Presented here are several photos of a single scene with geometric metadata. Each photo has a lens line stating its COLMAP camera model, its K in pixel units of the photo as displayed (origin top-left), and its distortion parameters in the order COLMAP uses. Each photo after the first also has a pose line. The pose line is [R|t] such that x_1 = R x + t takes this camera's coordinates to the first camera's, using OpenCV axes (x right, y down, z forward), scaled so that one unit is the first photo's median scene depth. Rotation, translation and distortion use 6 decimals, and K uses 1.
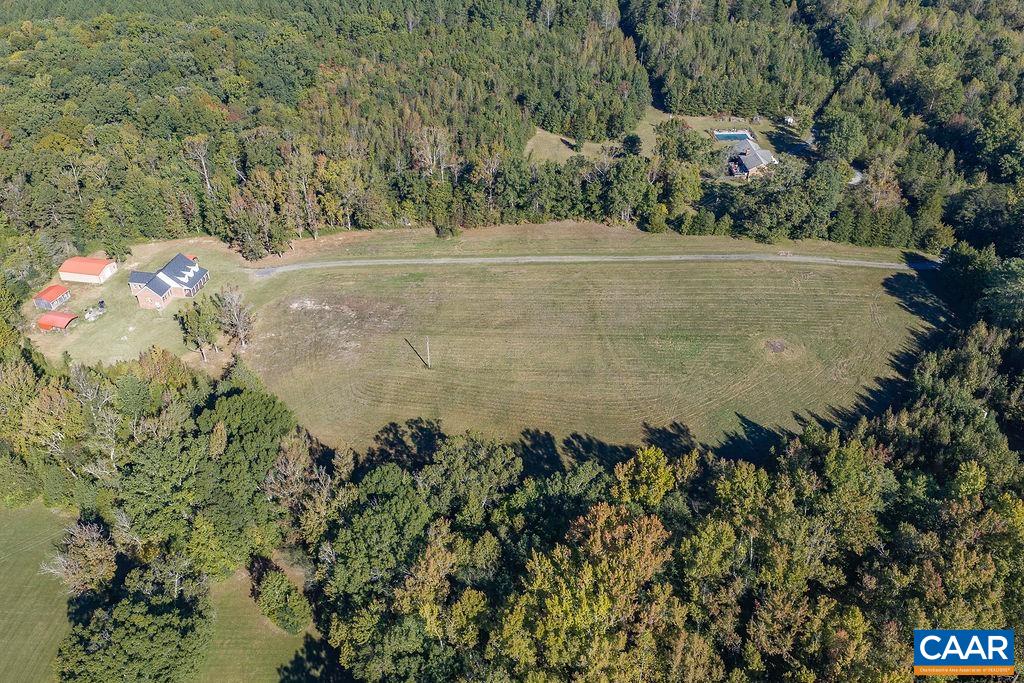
lens RADIAL K [[853.8, 0, 514.8], [0, 853.8, 348.4], [0, 0, 1]] dist [0.026498, -0.041349]
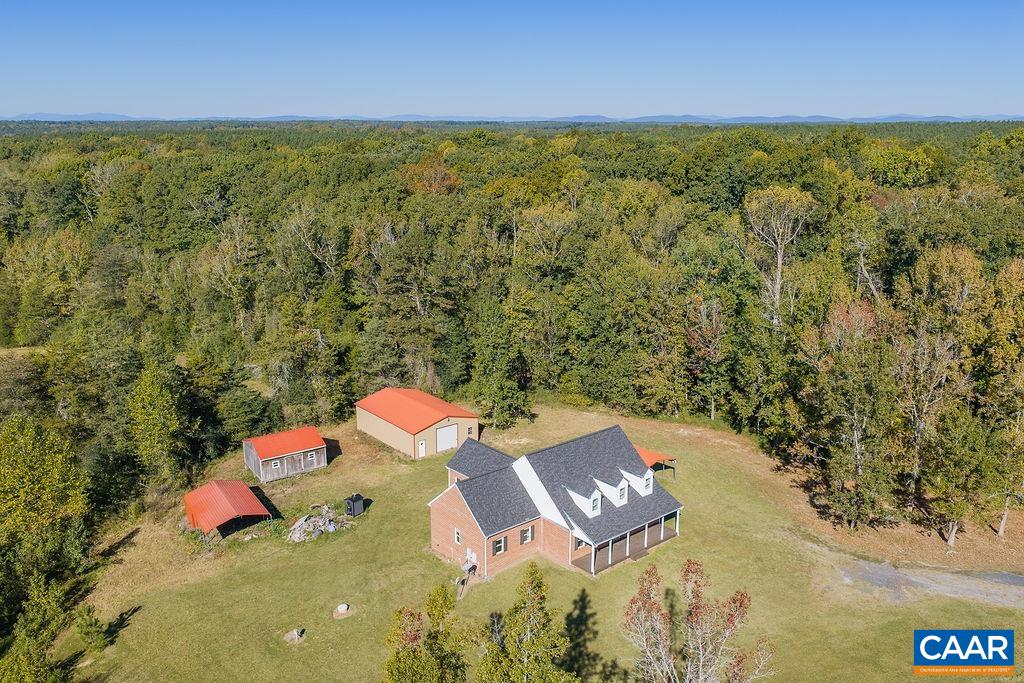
lens RADIAL K [[853.8, 0, 498.4], [0, 853.8, 330.1], [0, 0, 1]] dist [0.026498, -0.041349]
pose [[0.753642, 0.151305, -0.639633, -0.238067], [-0.376288, 0.897212, -0.231122, -0.056251], [0.538917, 0.414869, 0.733111, 0.758911]]
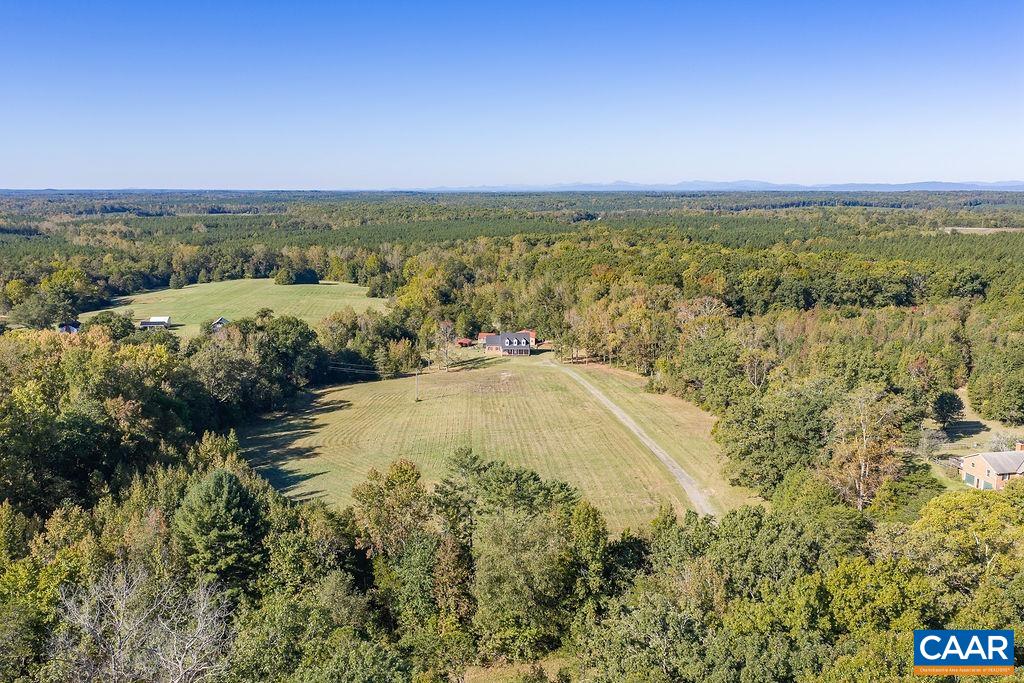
lens RADIAL K [[853.8, 0, 506.7], [0, 853.8, 345.4], [0, 0, 1]] dist [0.026498, -0.041349]
pose [[0.155644, 0.178130, -0.971619, 0.921417], [-0.571241, 0.818689, 0.058585, -0.156793], [0.805890, 0.545910, 0.229180, 0.698733]]
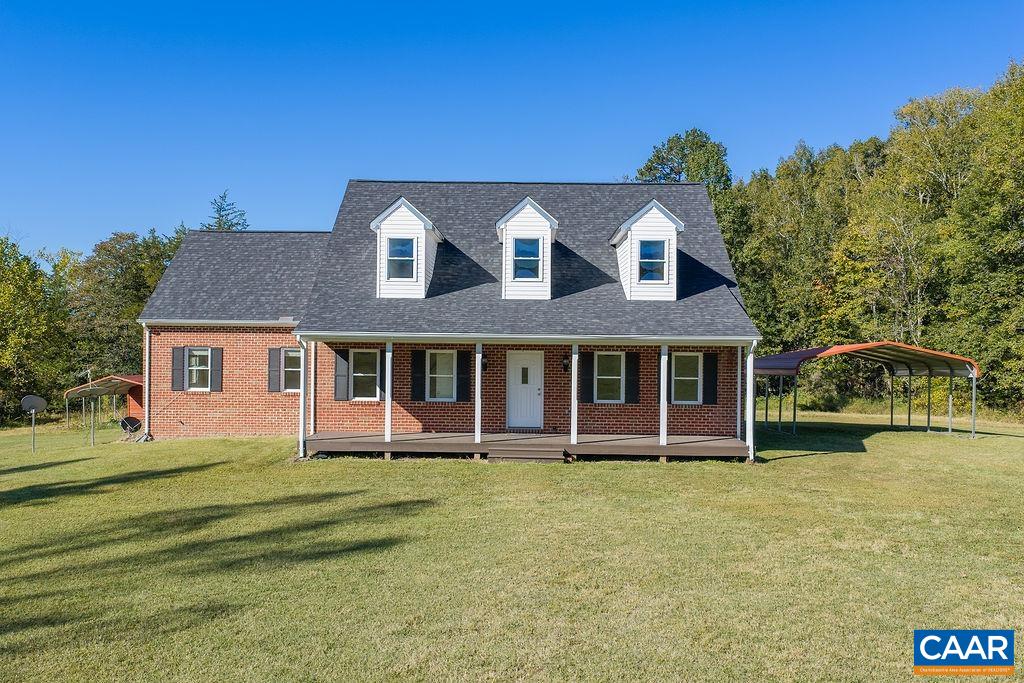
lens RADIAL K [[853.8, 0, 509.3], [0, 853.8, 346.2], [0, 0, 1]] dist [0.026498, -0.041349]
pose [[0.156146, -0.001193, -0.987733, -0.294561], [-0.580867, 0.808691, -0.092804, -0.072441], [0.798882, 0.588233, 0.125581, 1.007867]]
